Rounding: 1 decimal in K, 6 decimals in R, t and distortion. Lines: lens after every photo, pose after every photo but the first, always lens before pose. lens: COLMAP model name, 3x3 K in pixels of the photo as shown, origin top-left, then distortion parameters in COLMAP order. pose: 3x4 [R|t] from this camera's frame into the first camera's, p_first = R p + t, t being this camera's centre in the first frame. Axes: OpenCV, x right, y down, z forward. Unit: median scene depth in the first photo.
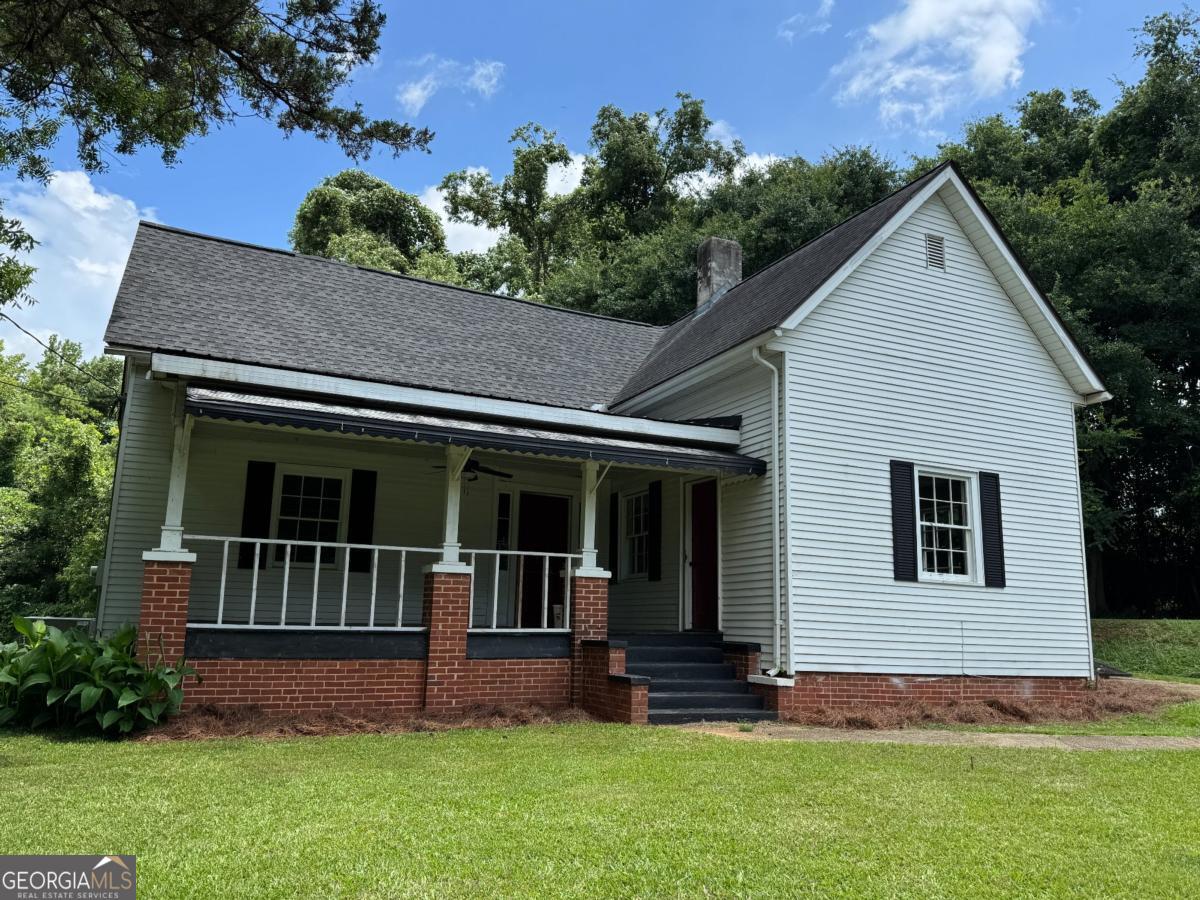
lens RADIAL K [[914.0, 0, 593.6], [0, 914.0, 442.0], [0, 0, 1]] dist [0.057971, -0.064820]
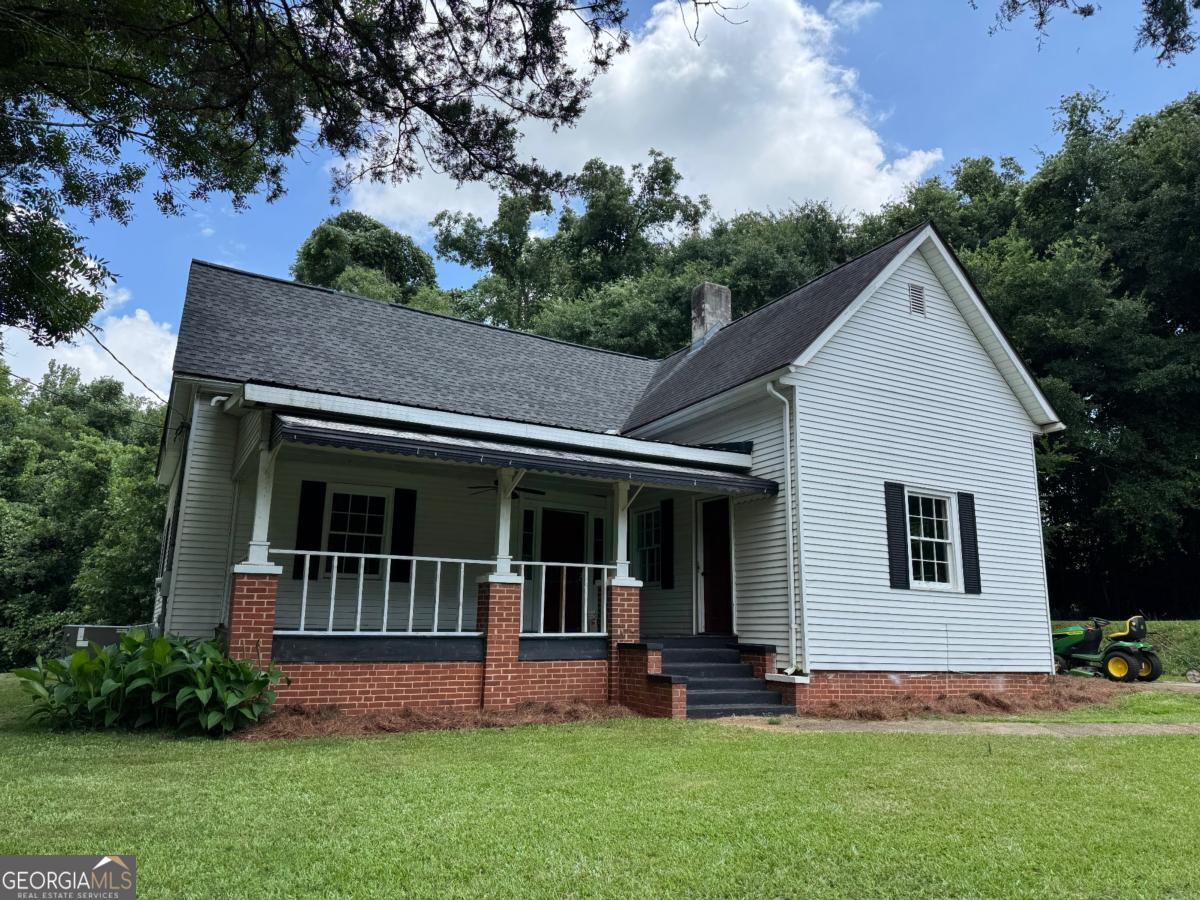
lens RADIAL K [[831.7, 0, 594.7], [0, 831.7, 442.9], [0, 0, 1]] dist [0.051222, -0.060378]
pose [[0.998515, 0.005512, 0.054207, -0.090846], [-0.004358, 0.999762, -0.021382, -0.004706], [-0.054312, 0.021114, 0.998301, -0.013198]]
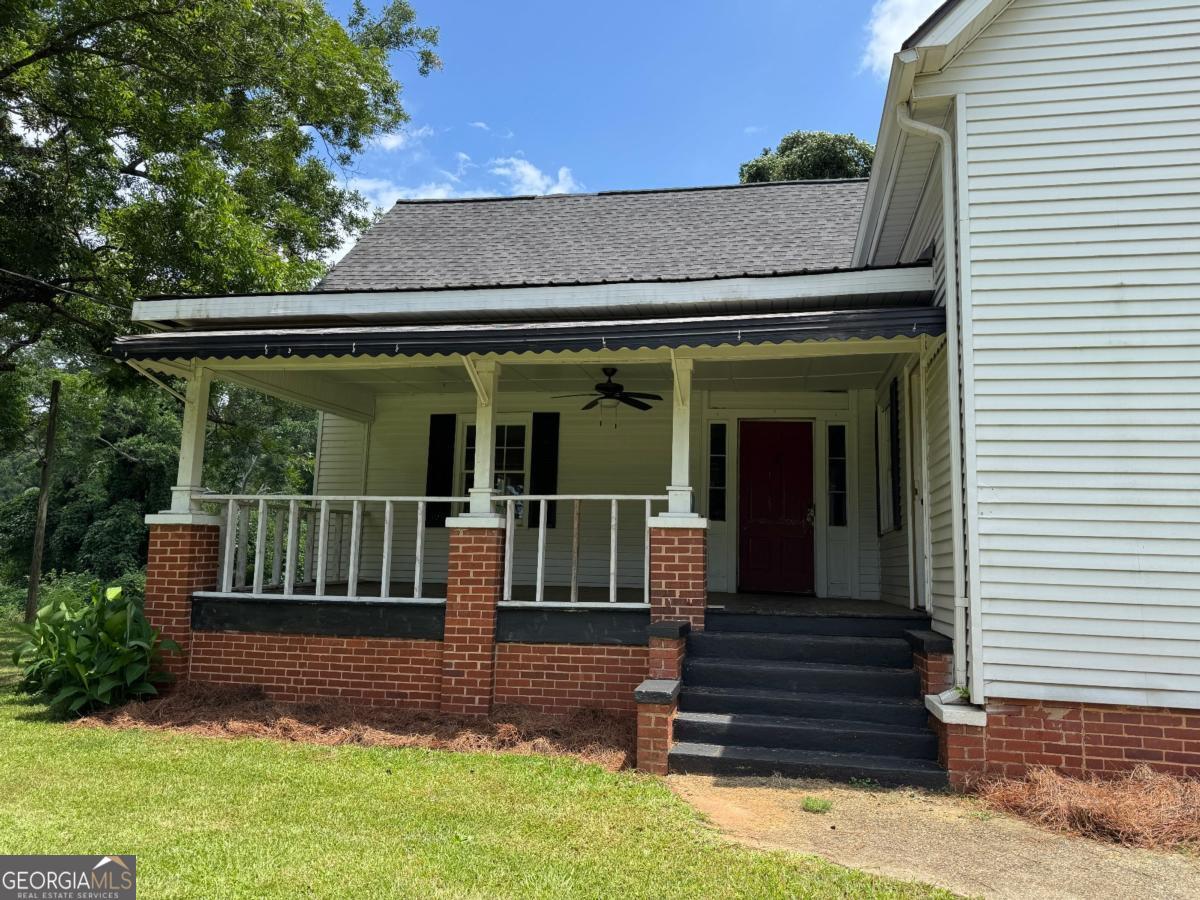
lens RADIAL K [[831.7, 0, 608.7], [0, 831.7, 440.2], [0, 0, 1]] dist [0.051222, -0.060378]
pose [[0.809574, -0.089815, -0.580106, 0.301939], [0.110904, 0.993831, 0.000904, 0.073609], [0.576446, -0.065067, 0.814541, 0.452467]]
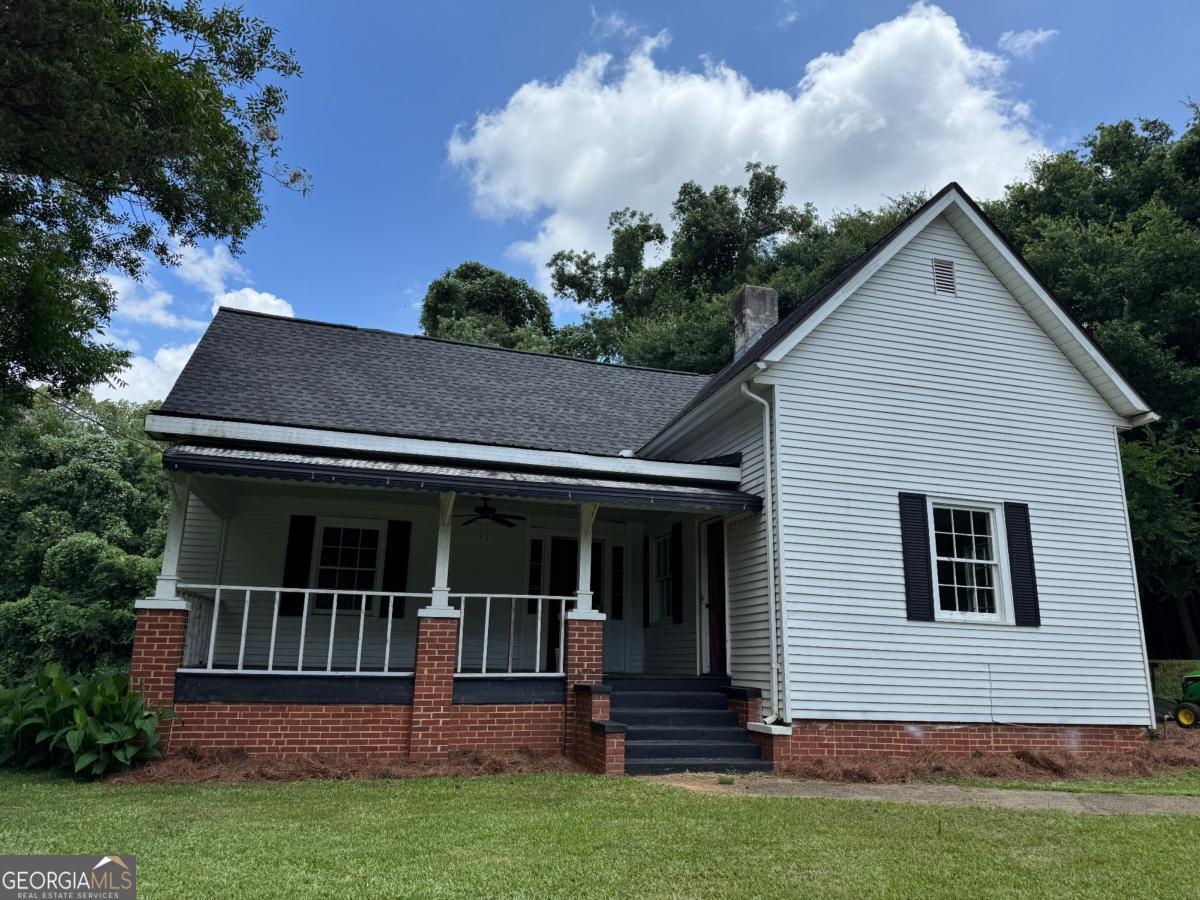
lens RADIAL K [[831.7, 0, 594.9], [0, 831.7, 442.2], [0, 0, 1]] dist [0.051222, -0.060378]
pose [[0.986517, -0.045025, -0.157341, 0.151238], [0.034337, 0.996956, -0.070000, 0.017726], [0.160014, 0.063653, 0.985060, 0.091764]]
